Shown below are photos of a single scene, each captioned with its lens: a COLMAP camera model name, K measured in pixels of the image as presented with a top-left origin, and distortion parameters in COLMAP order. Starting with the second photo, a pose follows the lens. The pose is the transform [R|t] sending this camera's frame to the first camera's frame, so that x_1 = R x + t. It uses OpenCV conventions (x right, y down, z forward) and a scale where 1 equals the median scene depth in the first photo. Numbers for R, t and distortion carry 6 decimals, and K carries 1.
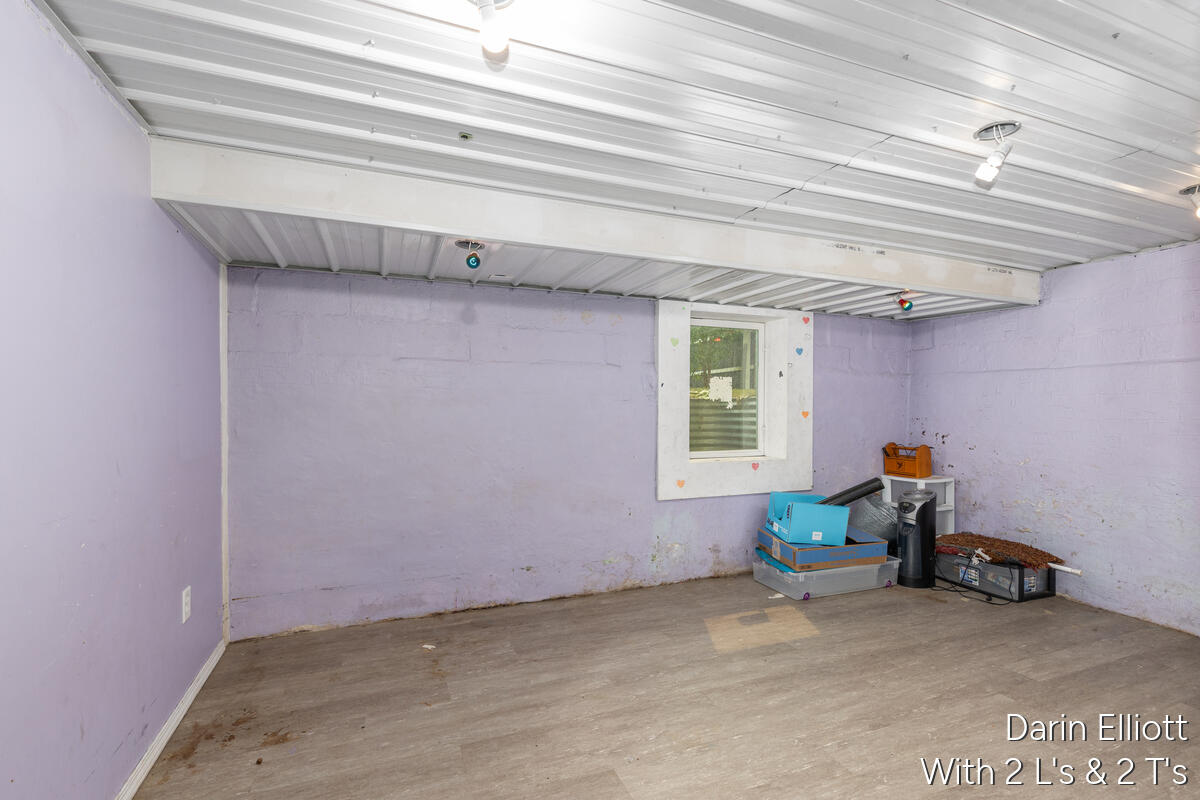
lens RADIAL K [[554.6, 0, 605.9], [0, 554.6, 413.5], [0, 0, 1]] dist [0.003400, 0.000029]
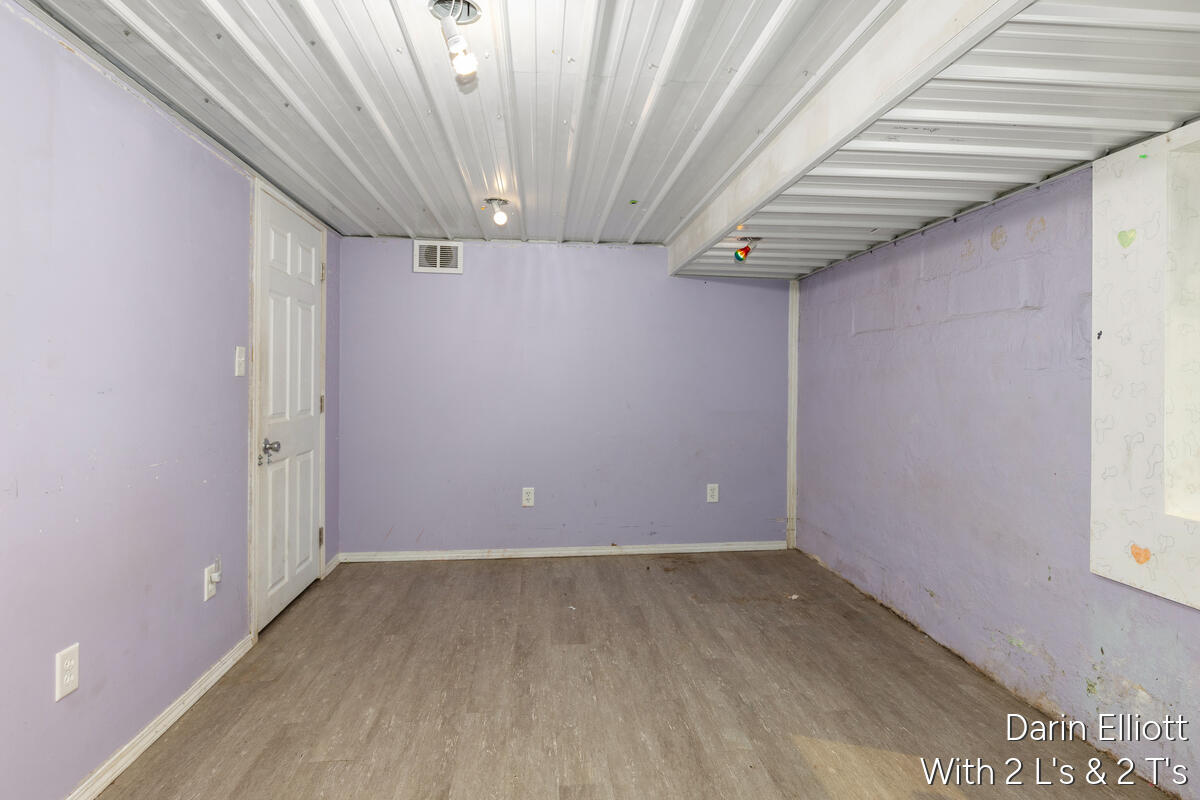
lens RADIAL K [[623.2, 0, 586.0], [0, 623.2, 377.4], [0, 0, 1]] dist [0.000423, -0.000165]
pose [[-0.298270, -0.004880, -0.954469, 0.951091], [-0.018230, 0.999834, 0.000585, -0.008664], [0.954307, 0.017574, -0.298310, 0.931229]]
